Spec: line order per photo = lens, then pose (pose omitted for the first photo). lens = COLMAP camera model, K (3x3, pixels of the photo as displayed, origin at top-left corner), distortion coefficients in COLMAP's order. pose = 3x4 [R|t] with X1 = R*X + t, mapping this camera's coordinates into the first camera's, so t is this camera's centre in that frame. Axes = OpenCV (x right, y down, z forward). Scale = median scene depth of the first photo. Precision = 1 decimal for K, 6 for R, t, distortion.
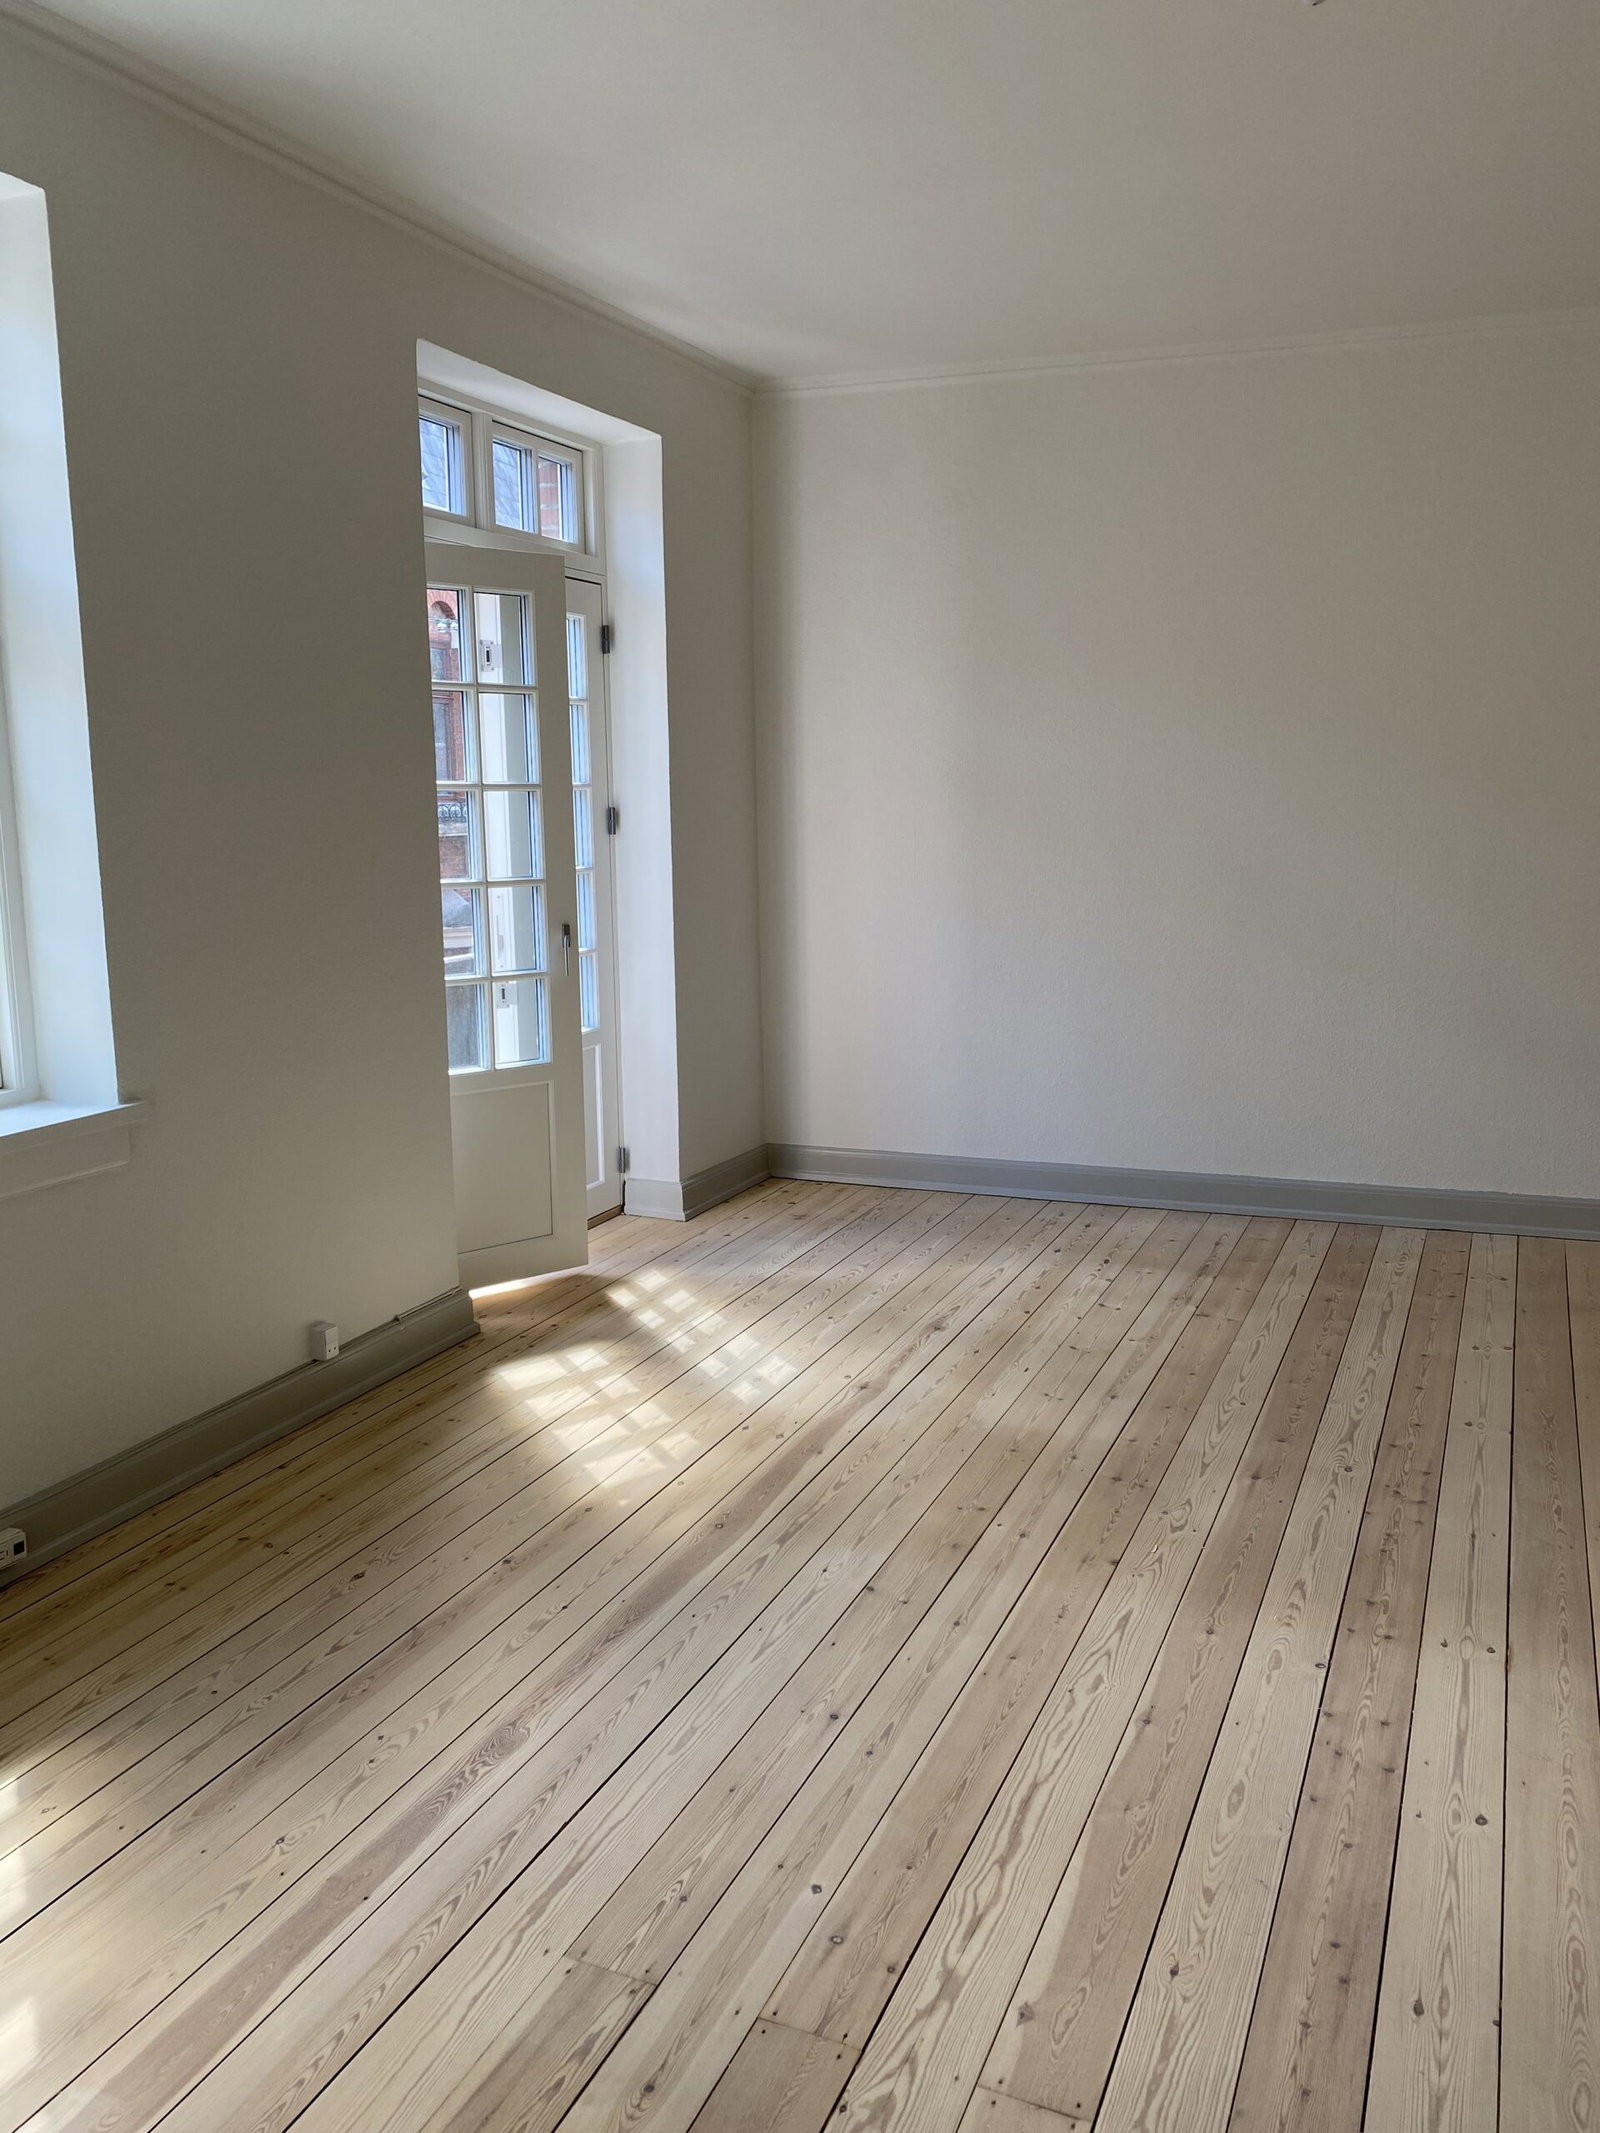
lens RADIAL K [[1614.4, 0, 798.4], [0, 1614.4, 1065.2], [0, 0, 1]] dist [-0.000647, -0.004538]
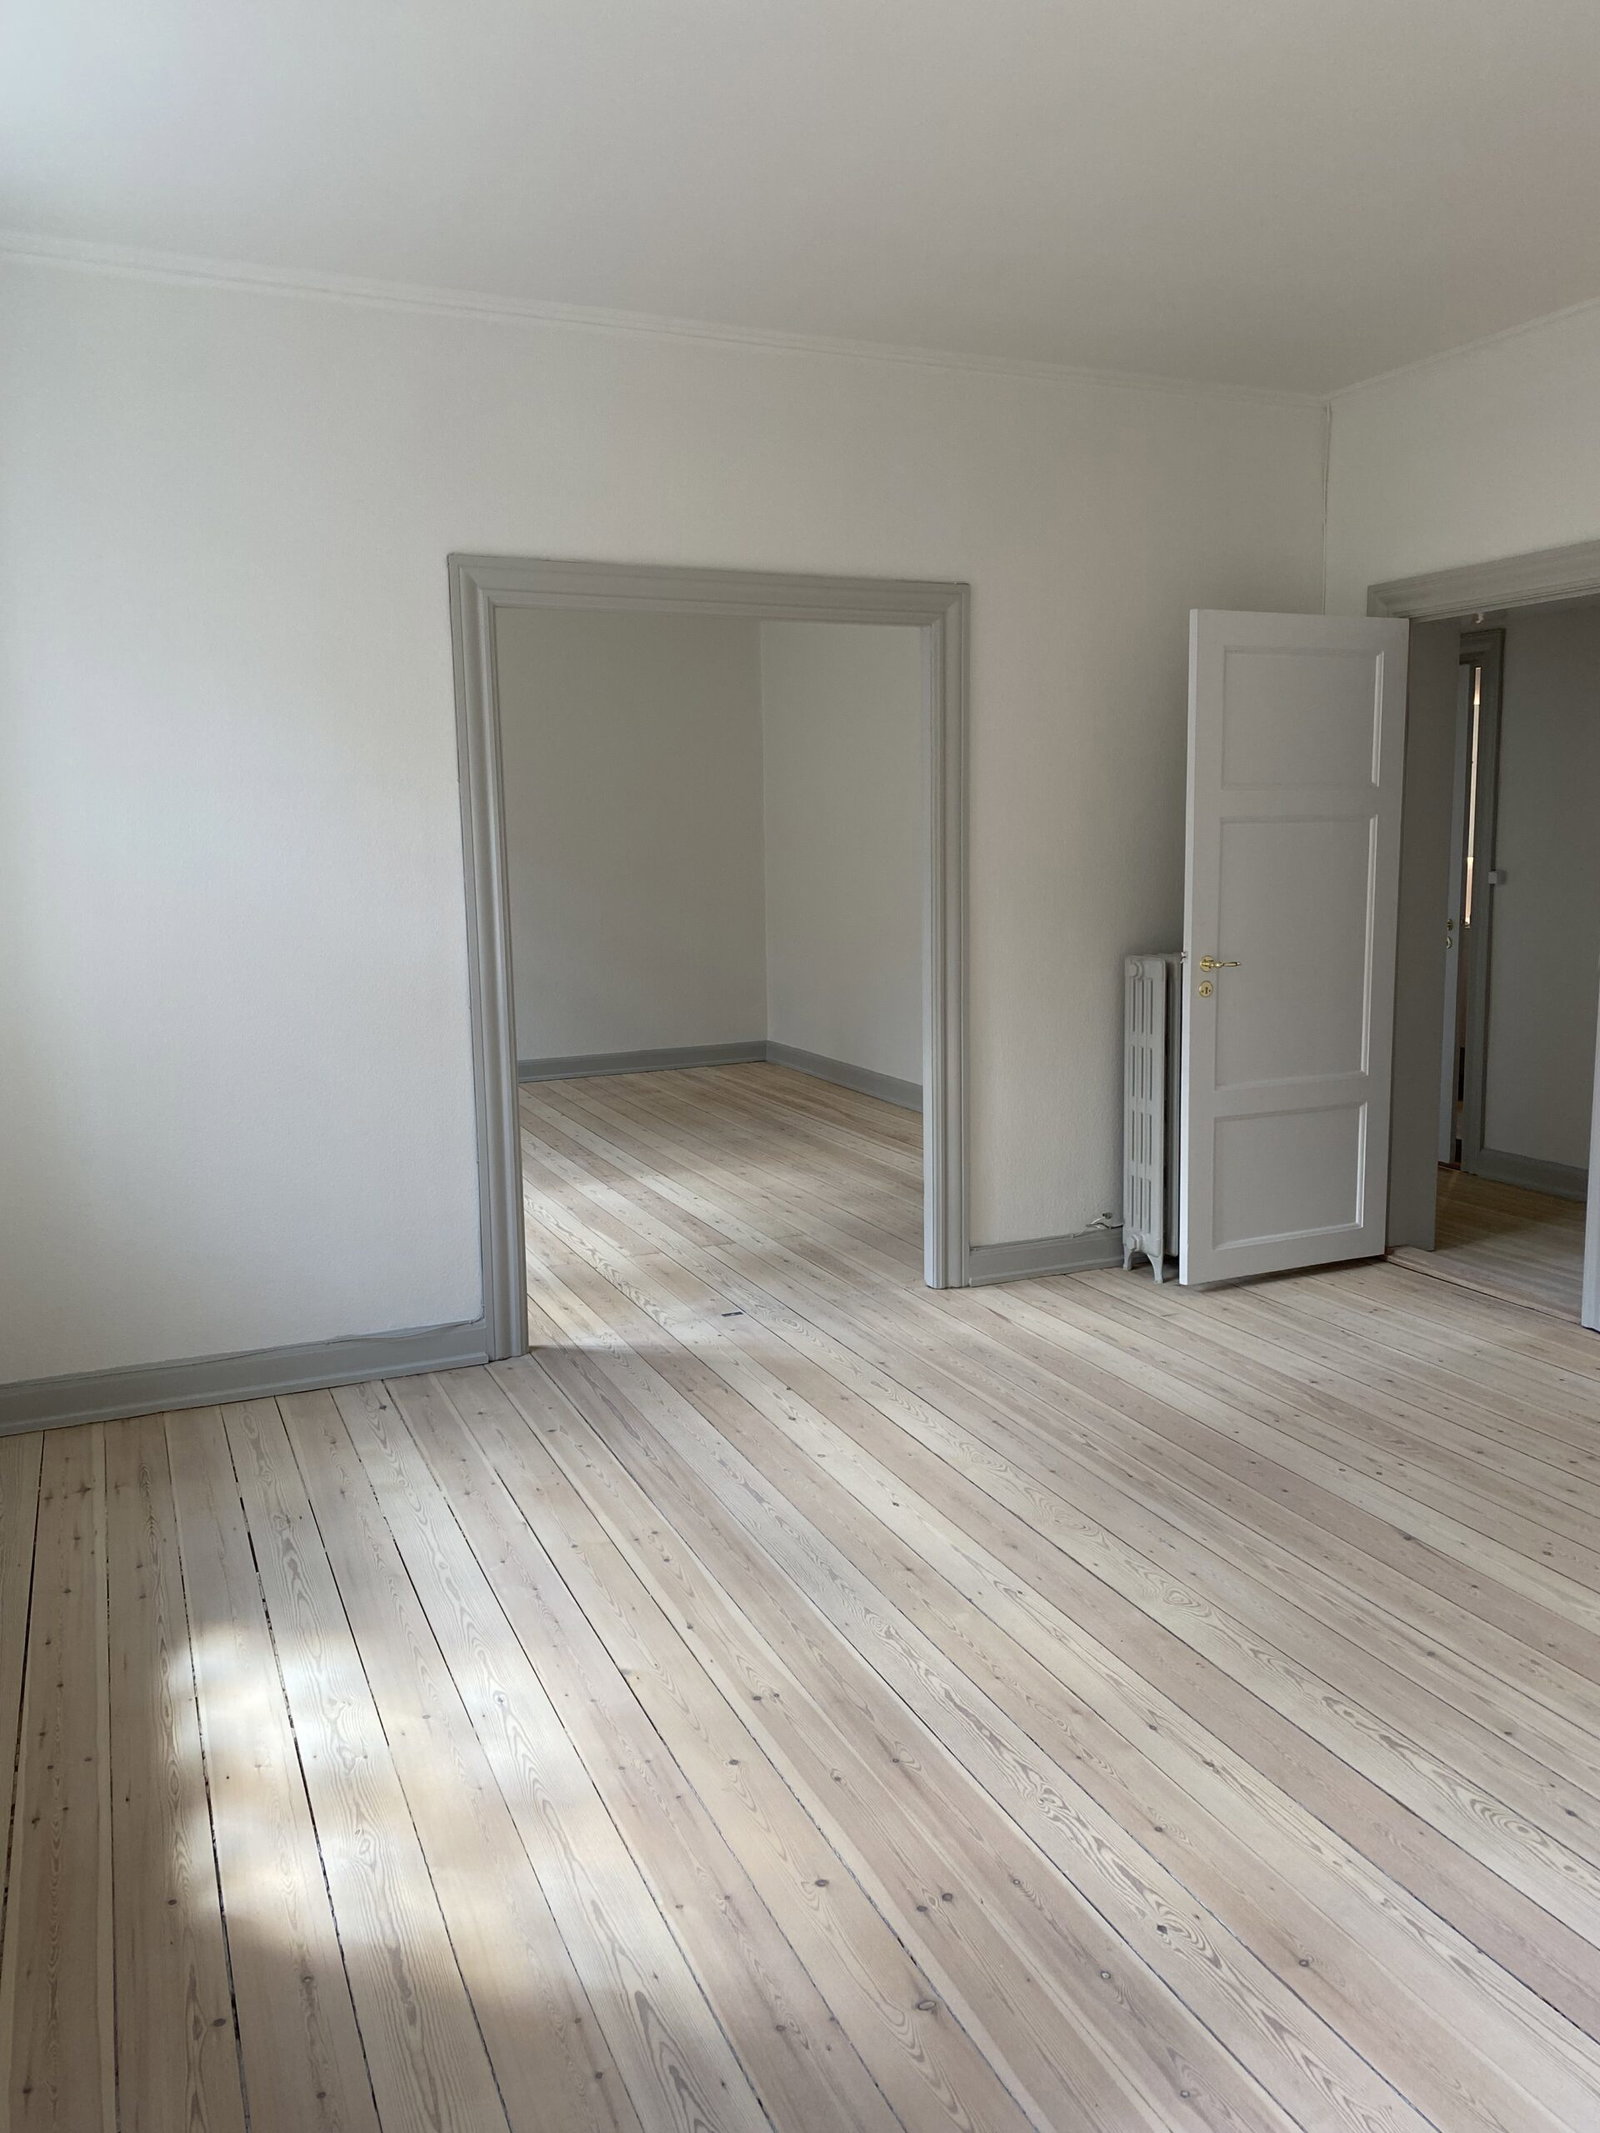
lens RADIAL K [[1614.4, 0, 802.6], [0, 1614.4, 1064.6], [0, 0, 1]] dist [-0.000647, -0.004538]
pose [[0.672850, -0.096945, 0.733399, -1.190041], [0.113537, 0.993164, 0.027118, 0.156477], [-0.731014, 0.065022, 0.679257, -0.835607]]
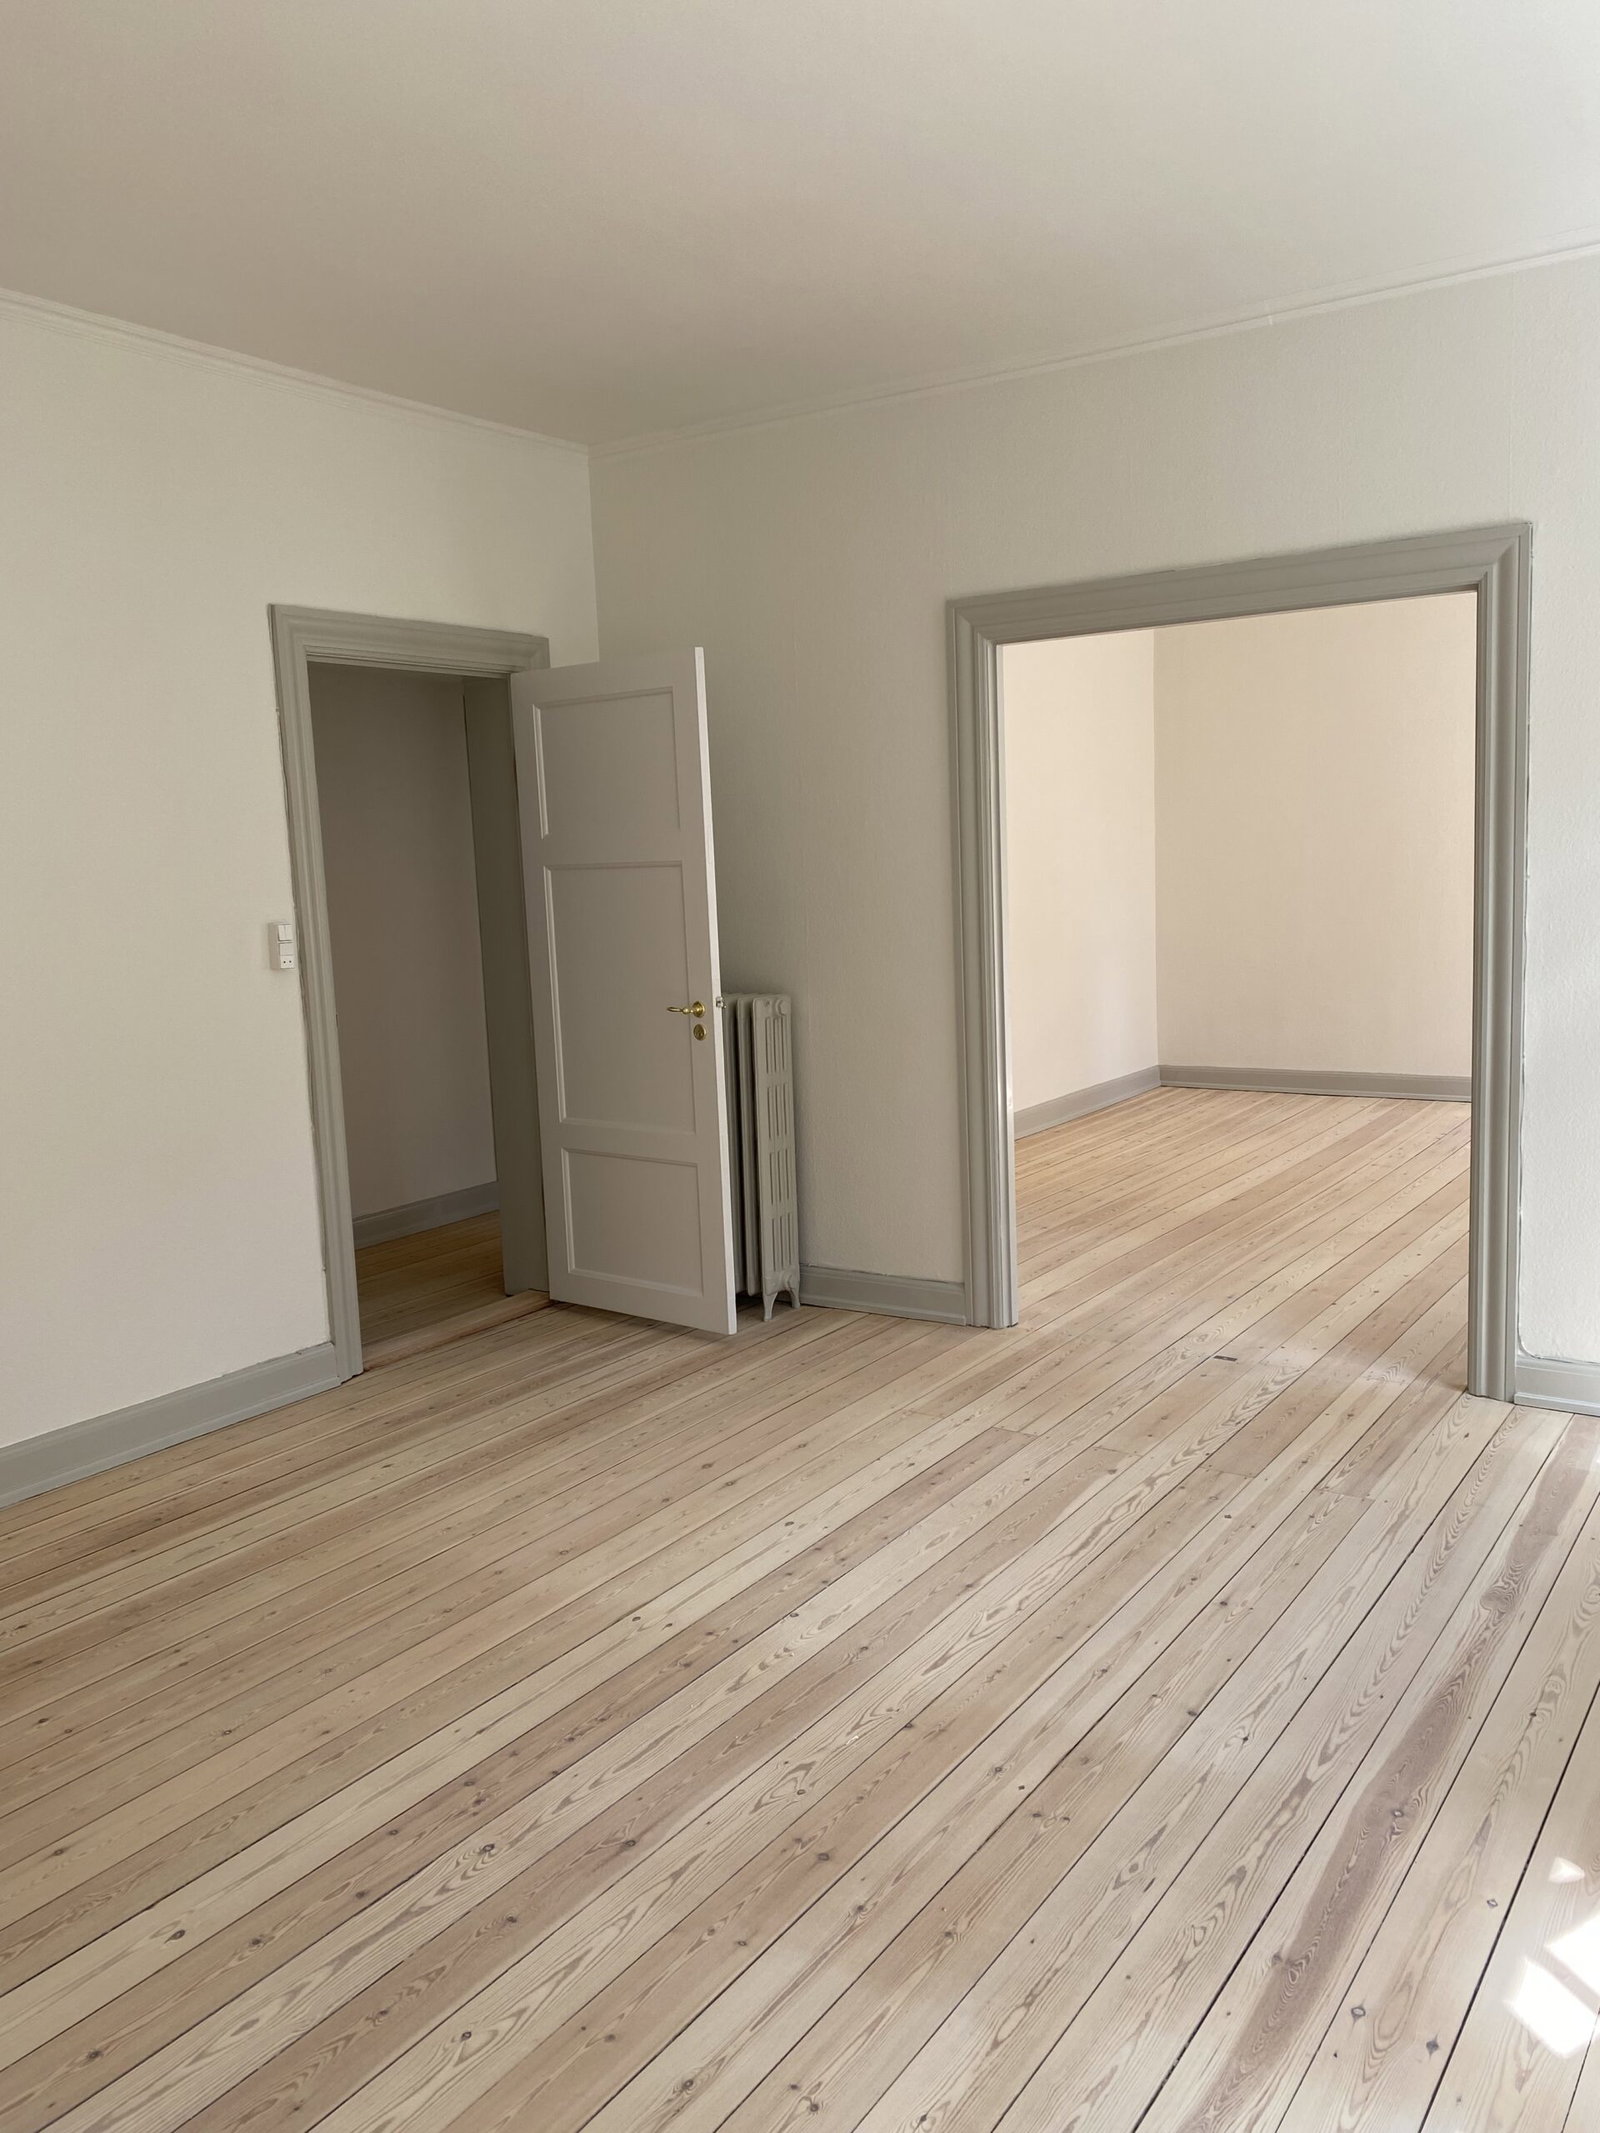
lens RADIAL K [[1614.4, 0, 800.6], [0, 1614.4, 1067.6], [0, 0, 1]] dist [-0.000647, -0.004538]
pose [[-0.979552, 0.022347, 0.199948, 0.075834], [0.080709, 0.953989, 0.288775, -0.330606], [-0.184295, 0.299008, -0.936285, 1.918887]]
